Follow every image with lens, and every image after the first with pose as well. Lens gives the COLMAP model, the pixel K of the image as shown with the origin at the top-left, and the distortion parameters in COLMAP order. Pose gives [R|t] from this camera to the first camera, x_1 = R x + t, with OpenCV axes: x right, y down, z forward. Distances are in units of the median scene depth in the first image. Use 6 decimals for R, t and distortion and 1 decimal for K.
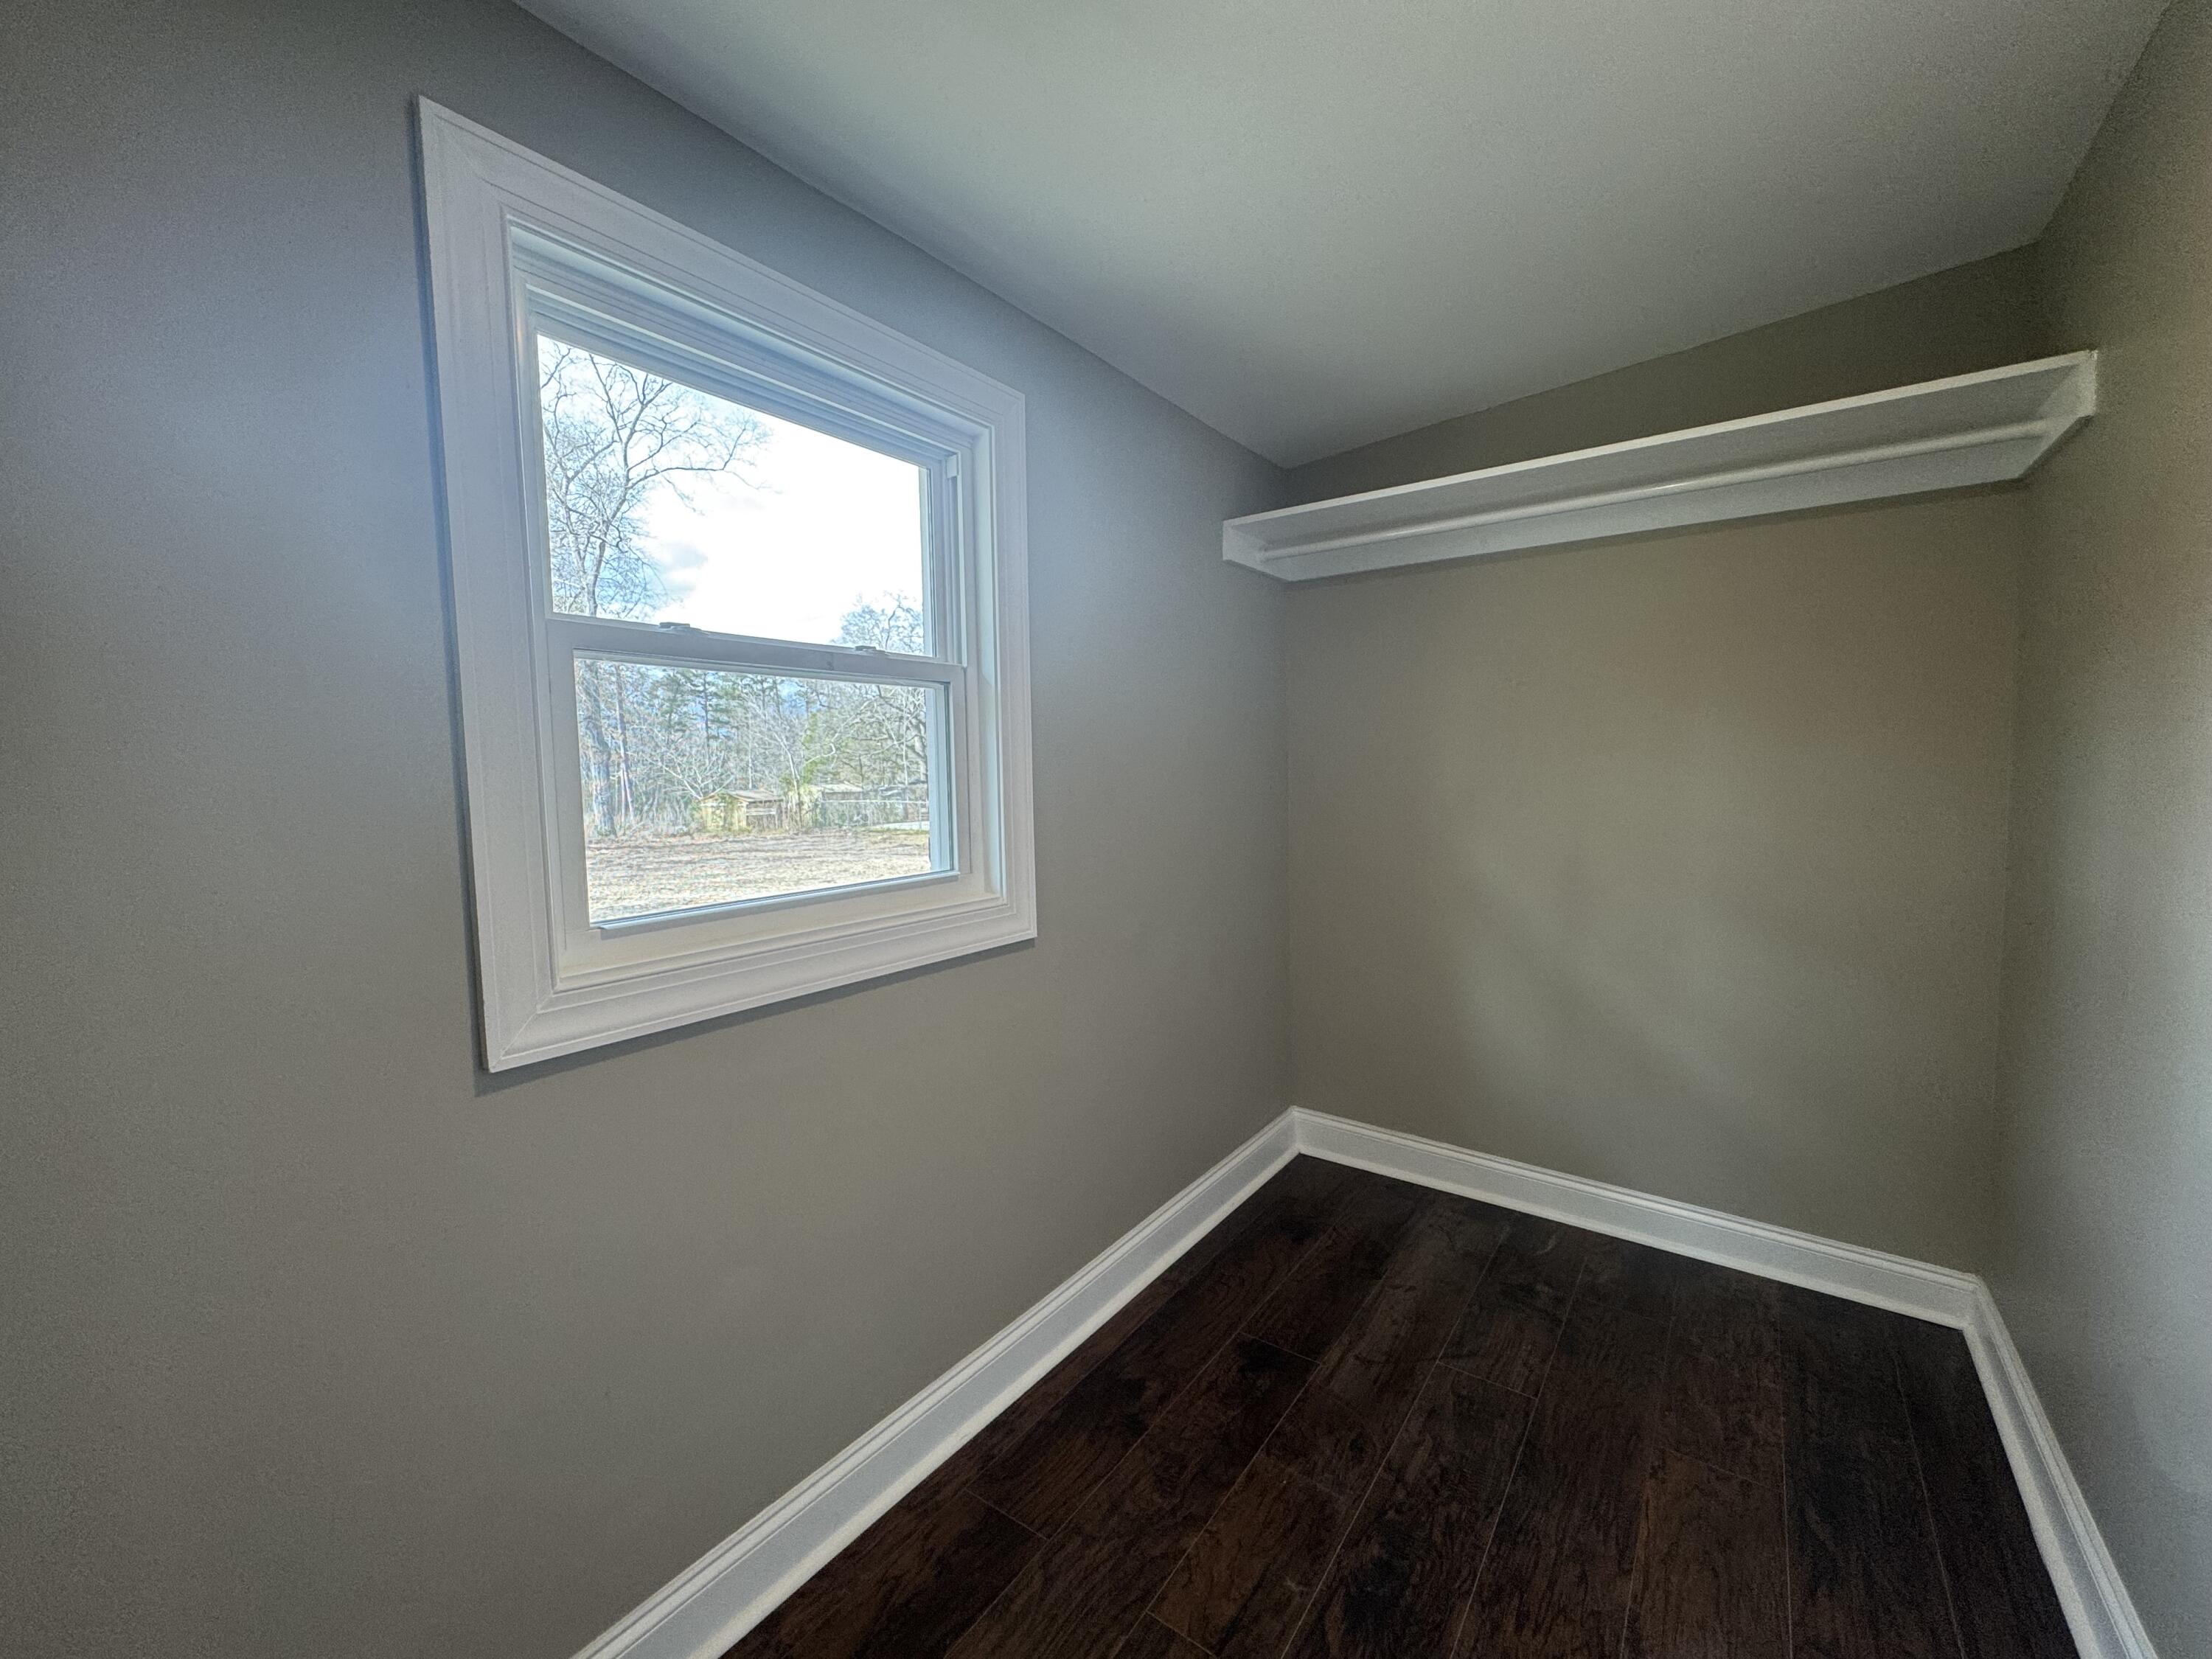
lens RADIAL K [[886.4, 0, 1104.3], [0, 886.4, 826.6], [0, 0, 1]] dist [-0.004818, 0.000650]
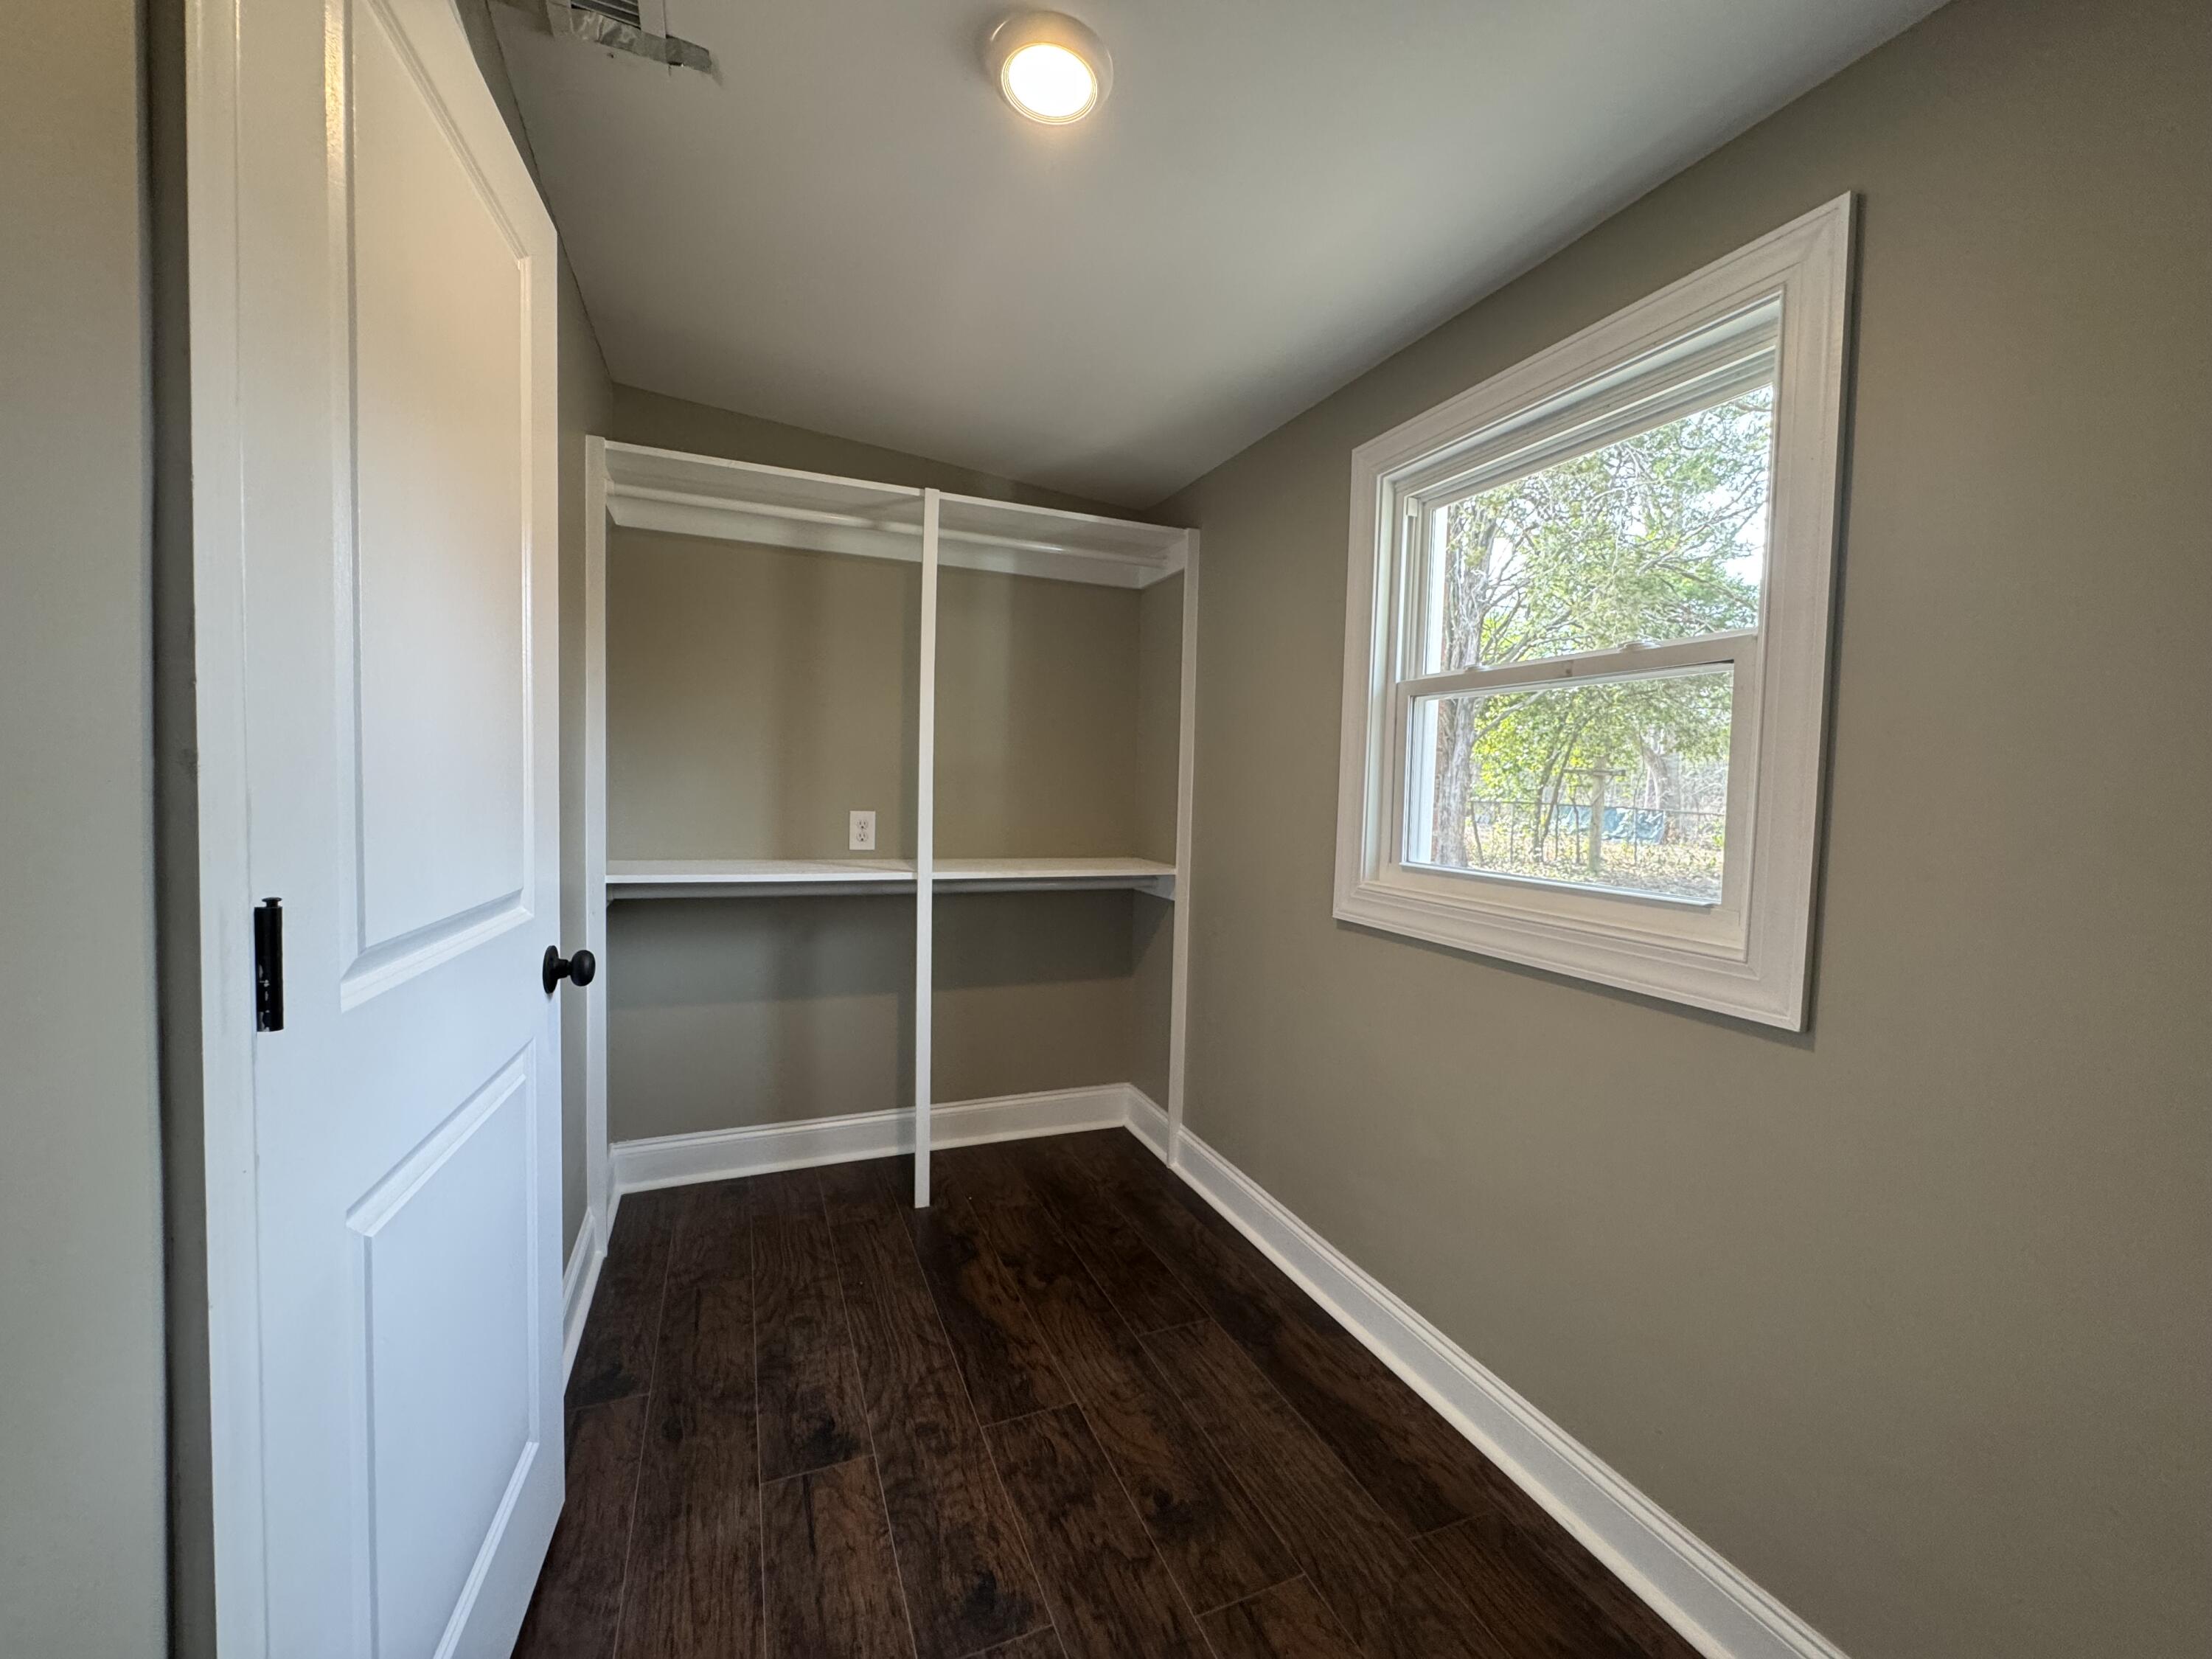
lens RADIAL K [[886.4, 0, 1104.3], [0, 886.4, 826.6], [0, 0, 1]] dist [-0.004818, 0.000650]
pose [[-0.518431, 0.048216, -0.853759, 0.965420], [-0.075639, 0.991910, 0.101949, -0.068645], [0.851767, 0.117431, -0.510590, 1.166370]]
